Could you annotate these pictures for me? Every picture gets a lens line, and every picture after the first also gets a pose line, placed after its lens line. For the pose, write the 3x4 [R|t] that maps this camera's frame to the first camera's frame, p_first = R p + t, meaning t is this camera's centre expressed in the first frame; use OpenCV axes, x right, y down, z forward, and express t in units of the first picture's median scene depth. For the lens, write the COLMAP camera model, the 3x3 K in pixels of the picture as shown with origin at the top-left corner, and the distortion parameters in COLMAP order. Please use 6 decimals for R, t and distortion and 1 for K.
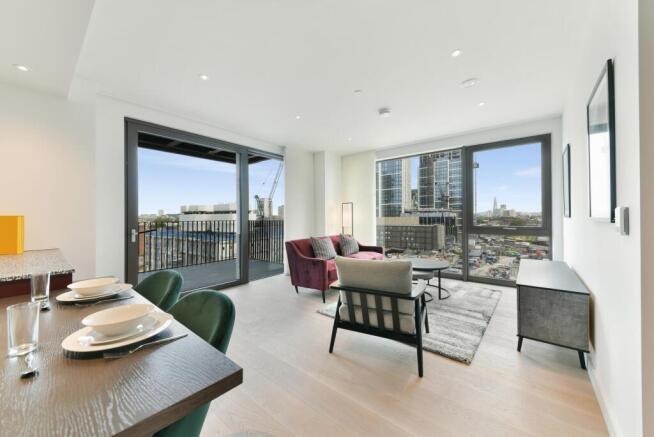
lens RADIAL K [[238.0, 0, 331.3], [0, 238.0, 214.3], [0, 0, 1]] dist [0.000727, -0.000007]
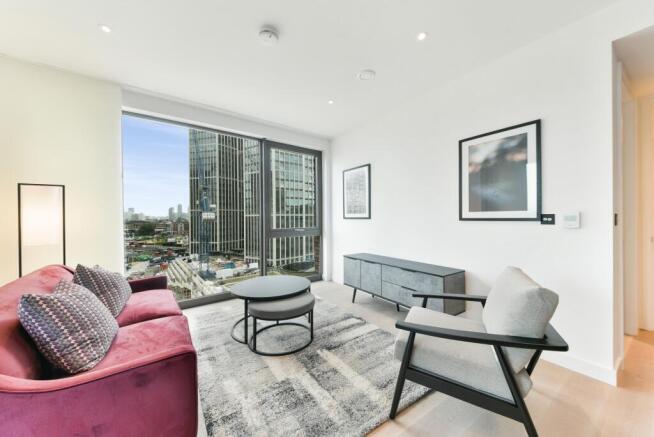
lens RADIAL K [[238.0, 0, 331.3], [0, 238.0, 214.3], [0, 0, 1]] dist [0.000727, -0.000007]
pose [[0.247828, 0.014577, 0.968694, -0.216361], [0.000384, 0.999885, -0.015144, 0.006907], [-0.968804, 0.004125, 0.247794, 0.541903]]
